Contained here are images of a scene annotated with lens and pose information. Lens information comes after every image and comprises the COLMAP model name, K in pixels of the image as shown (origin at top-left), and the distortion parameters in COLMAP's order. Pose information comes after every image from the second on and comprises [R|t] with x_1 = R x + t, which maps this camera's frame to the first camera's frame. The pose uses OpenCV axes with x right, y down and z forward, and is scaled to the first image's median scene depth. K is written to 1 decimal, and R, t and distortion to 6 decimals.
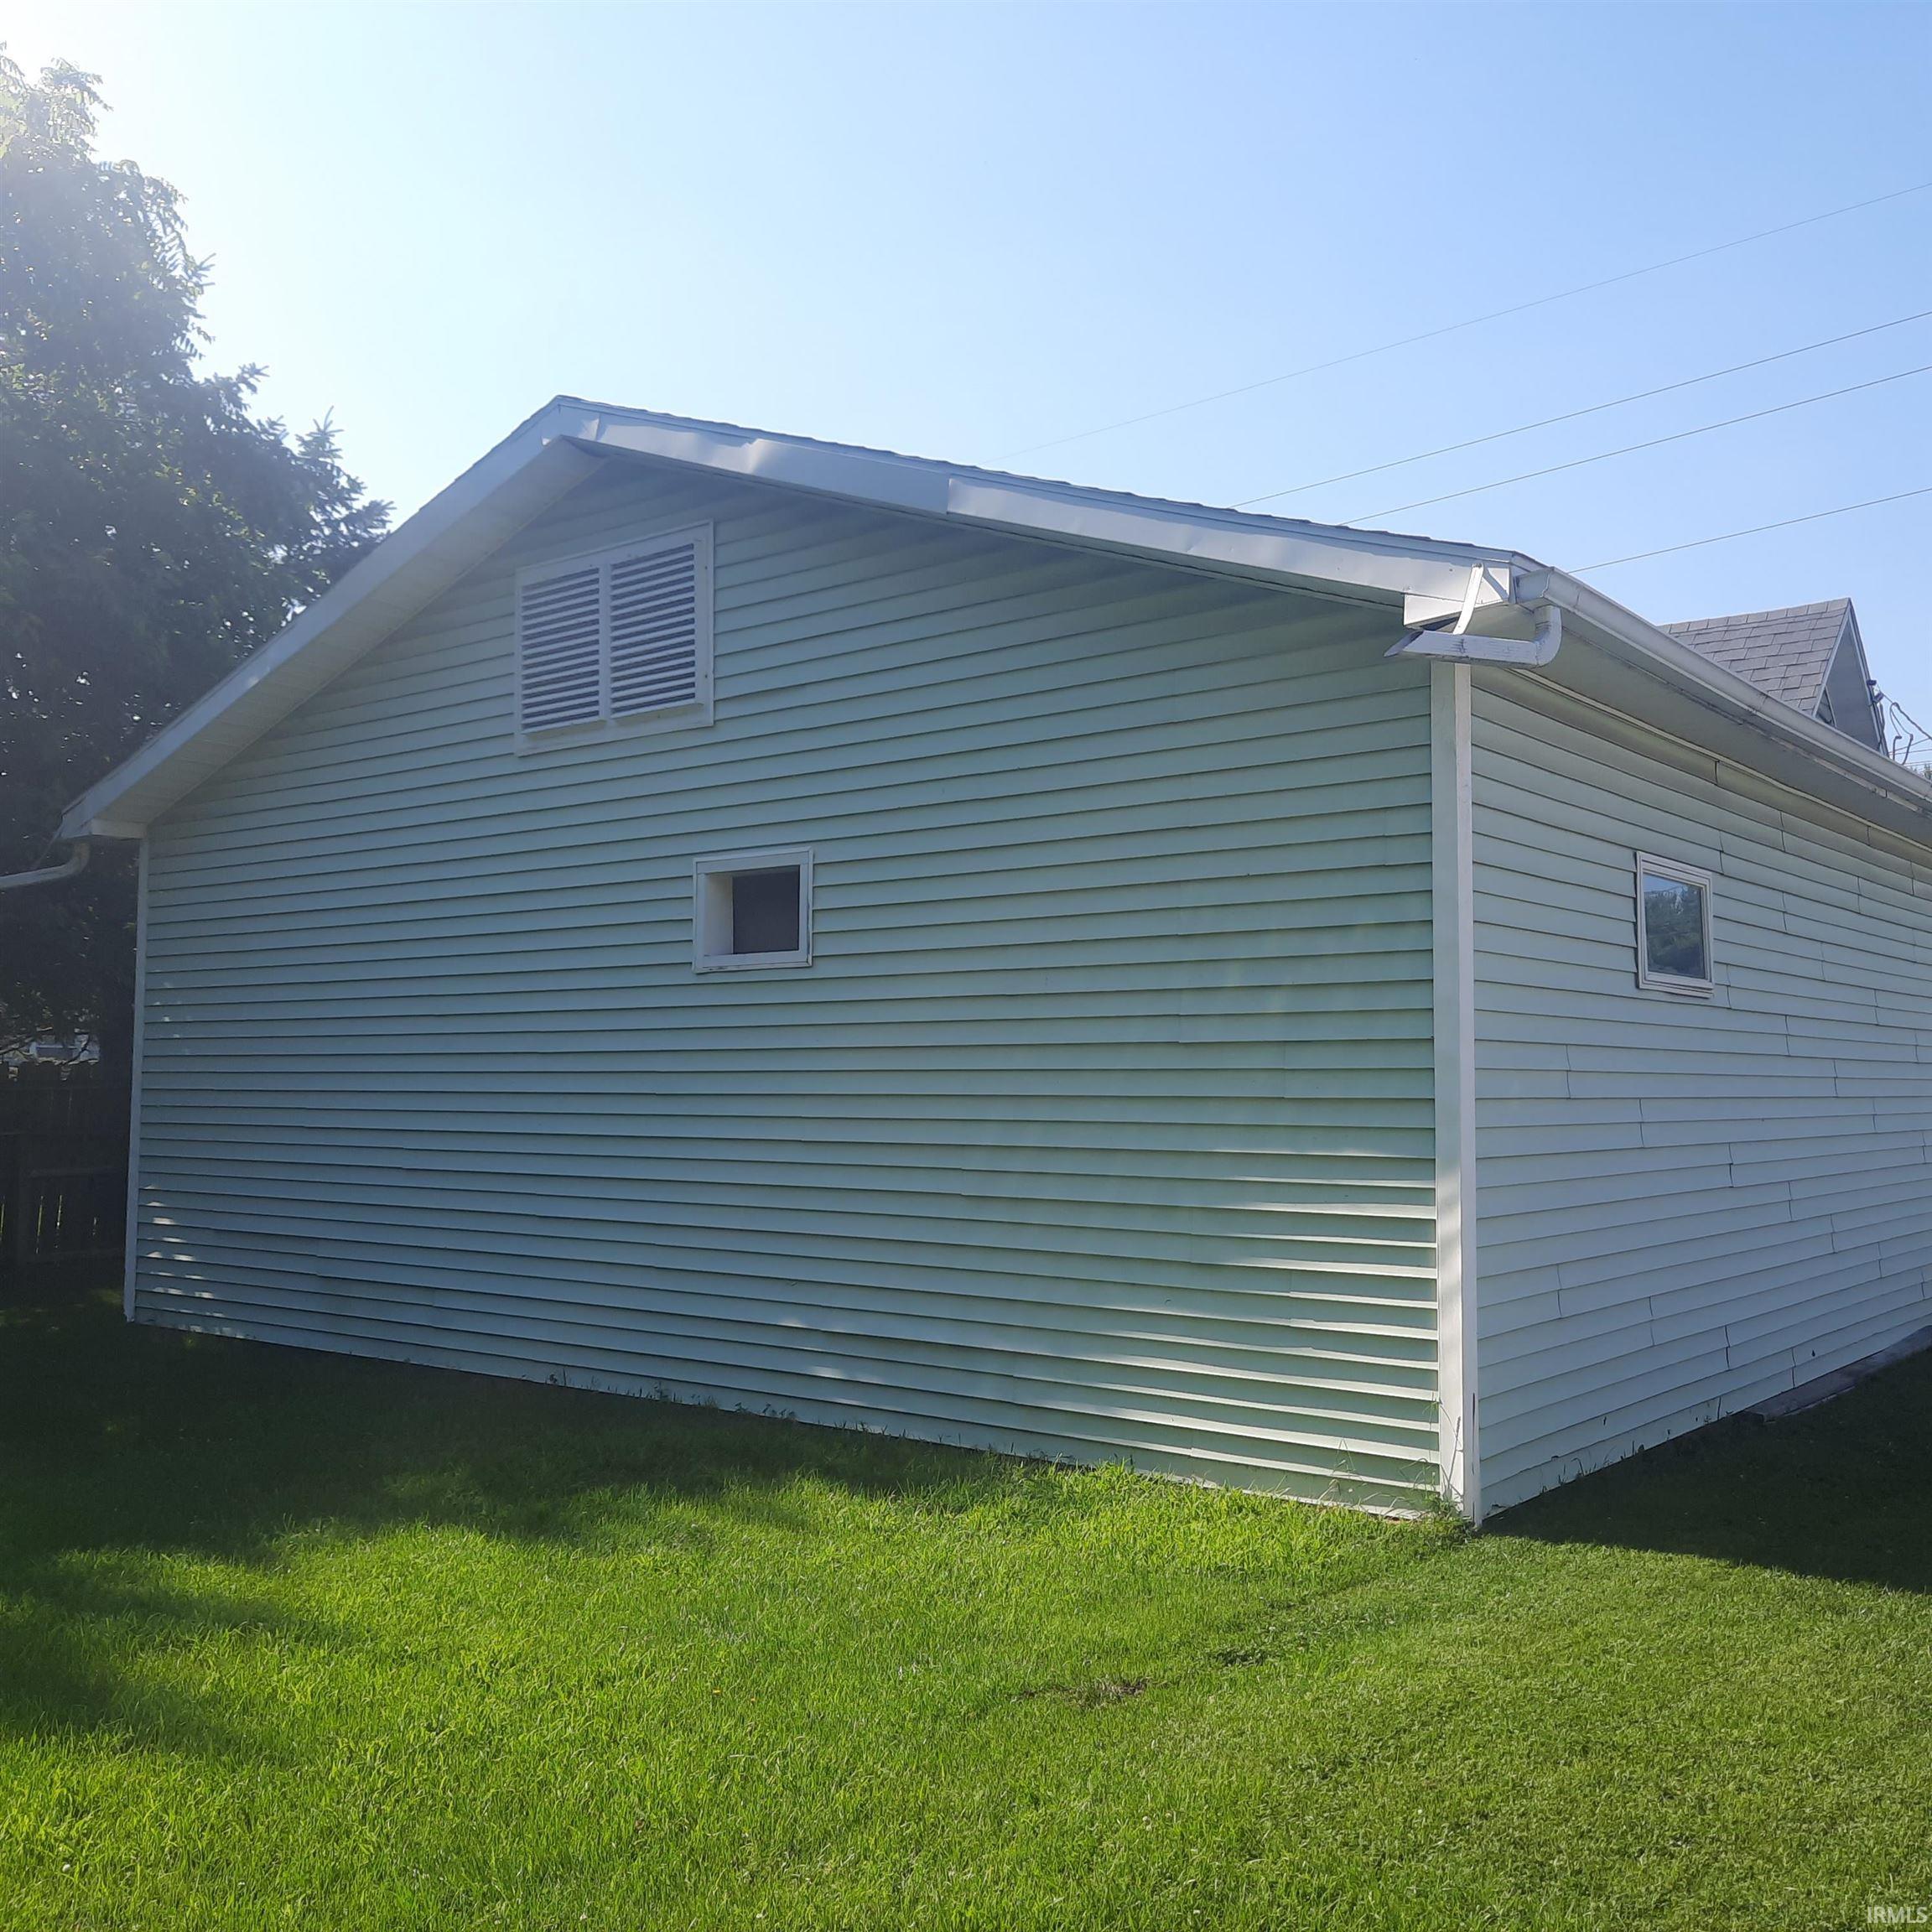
lens RADIAL K [[1885.9, 0, 966.0], [0, 1885.9, 966.0], [0, 0, 1]] dist [0.048216, -0.011511]
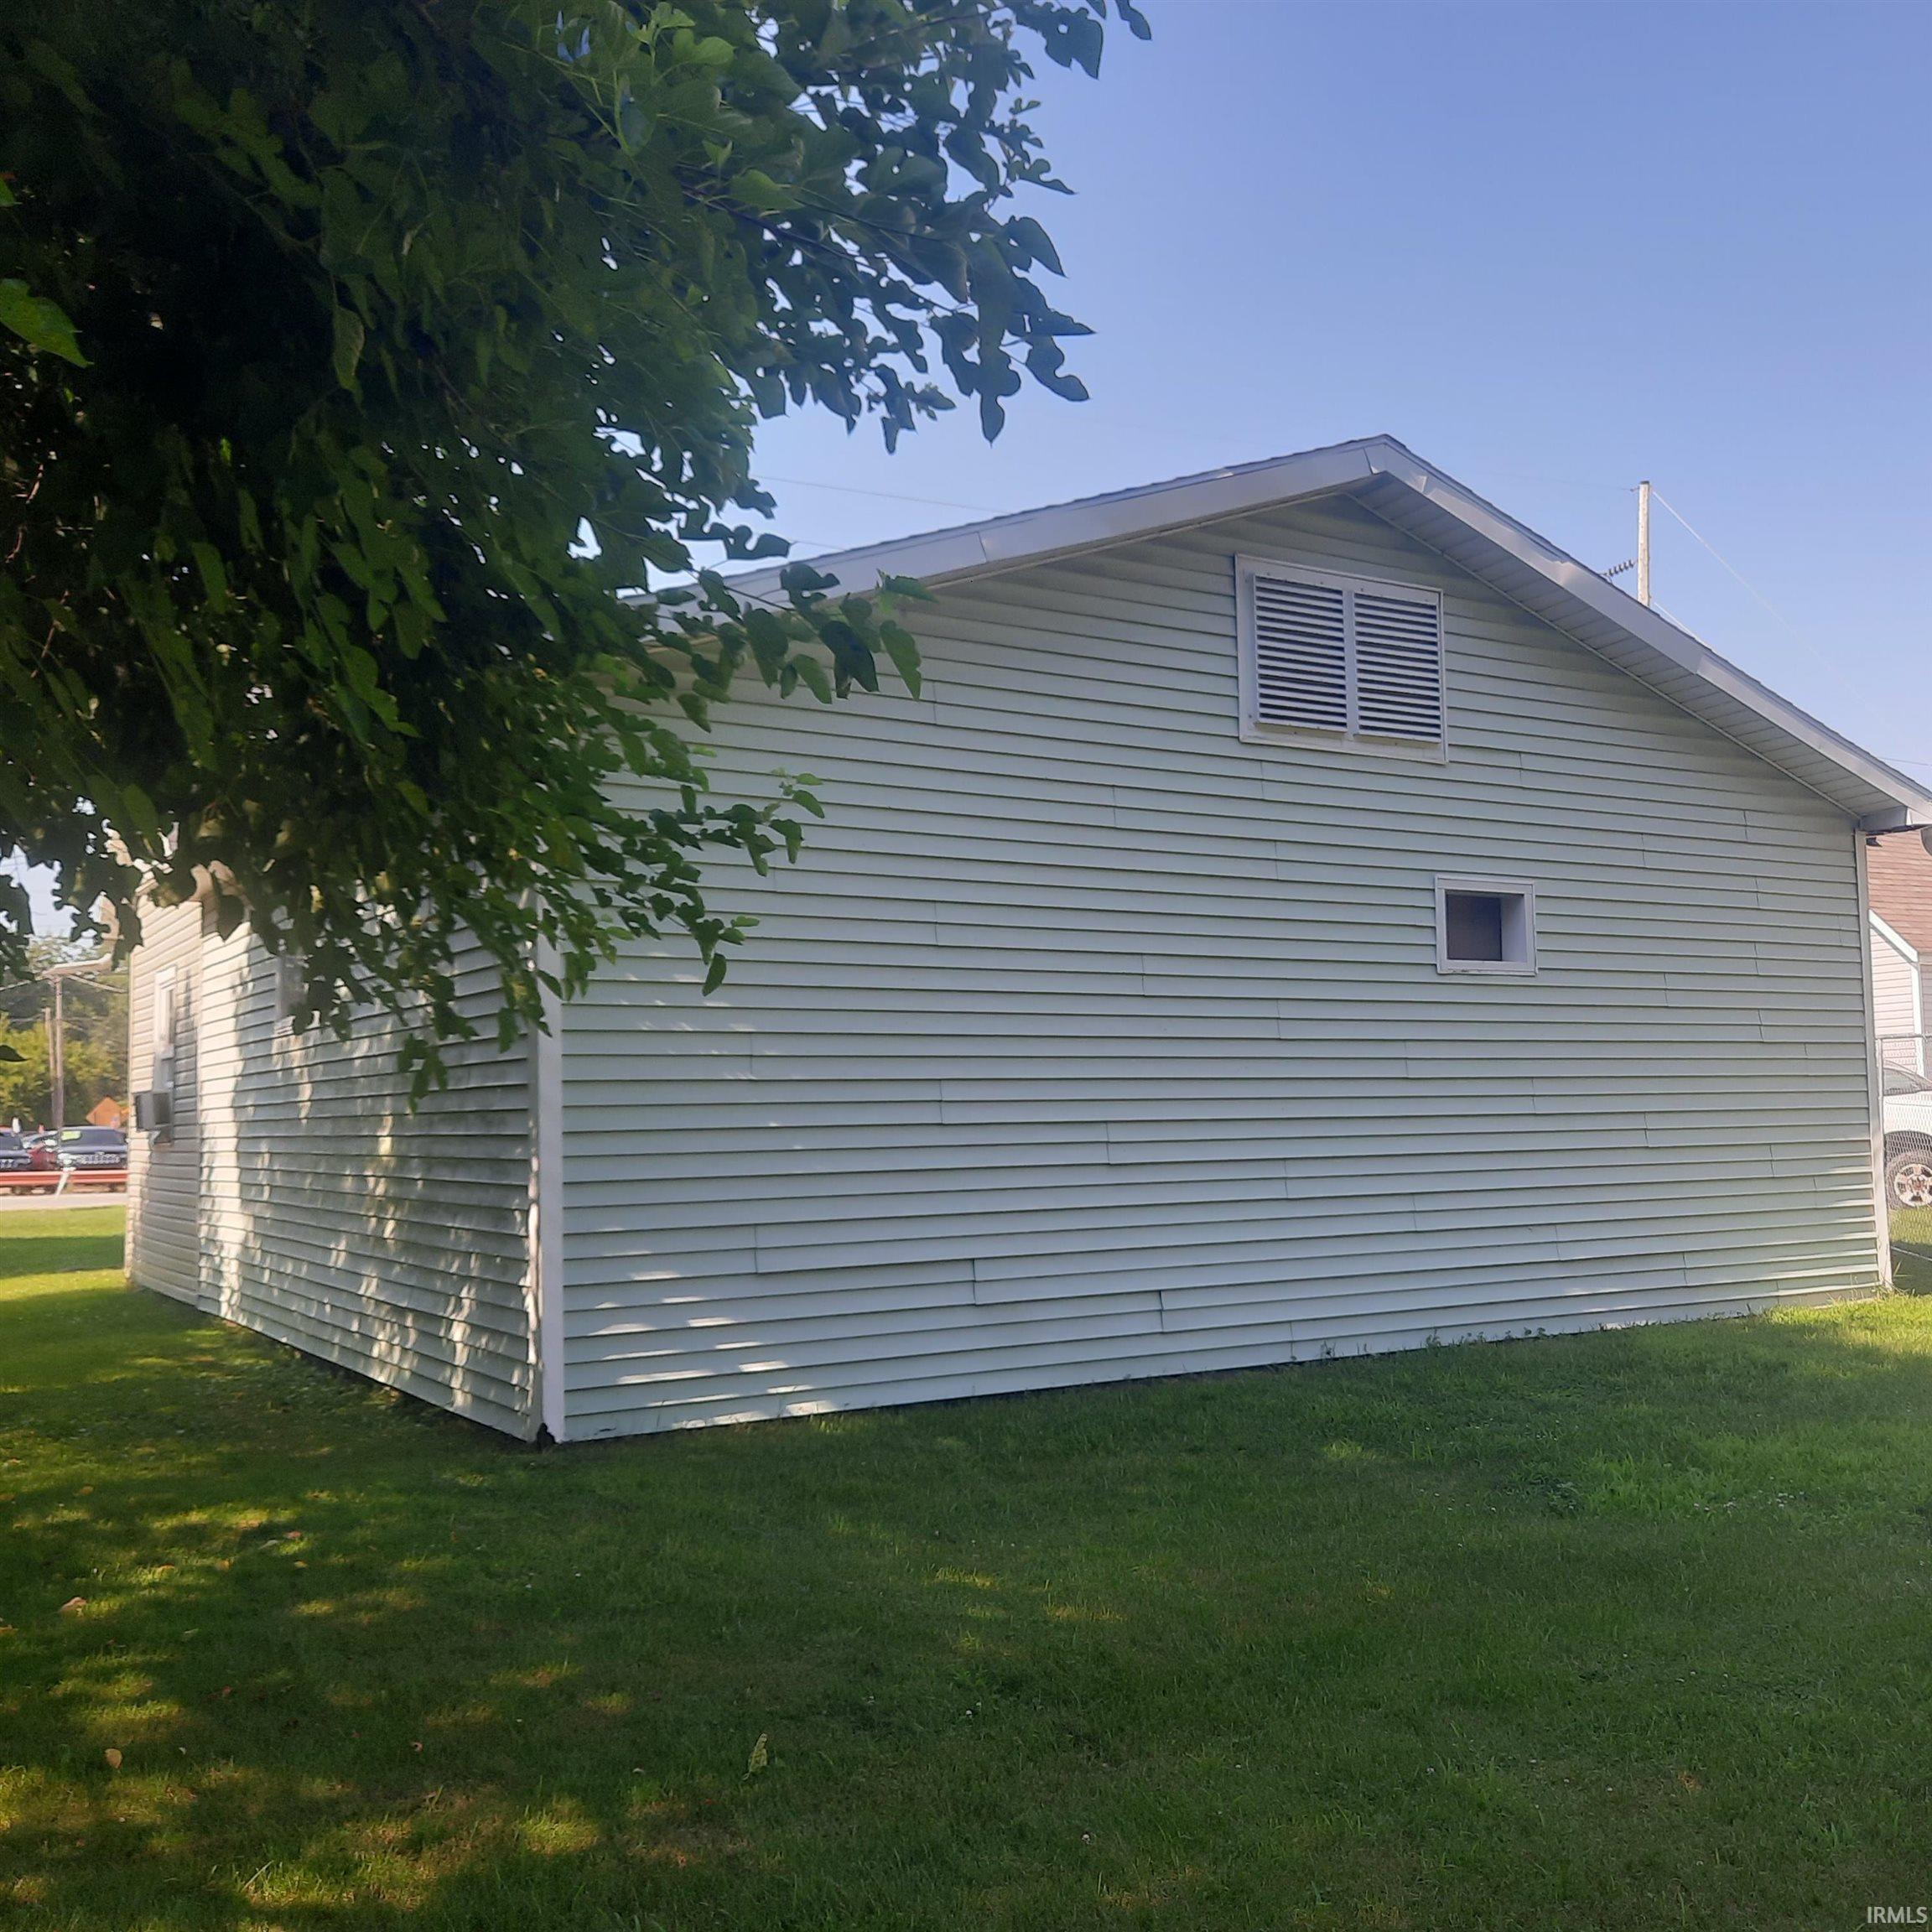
lens RADIAL K [[1885.9, 0, 966.0], [0, 1885.9, 966.0], [0, 0, 1]] dist [0.048216, -0.011511]
pose [[0.349630, 0.066145, 0.934550, -1.336660], [-0.037949, 0.997686, -0.056416, 0.076214], [-0.936119, -0.015740, 0.351331, 0.866025]]
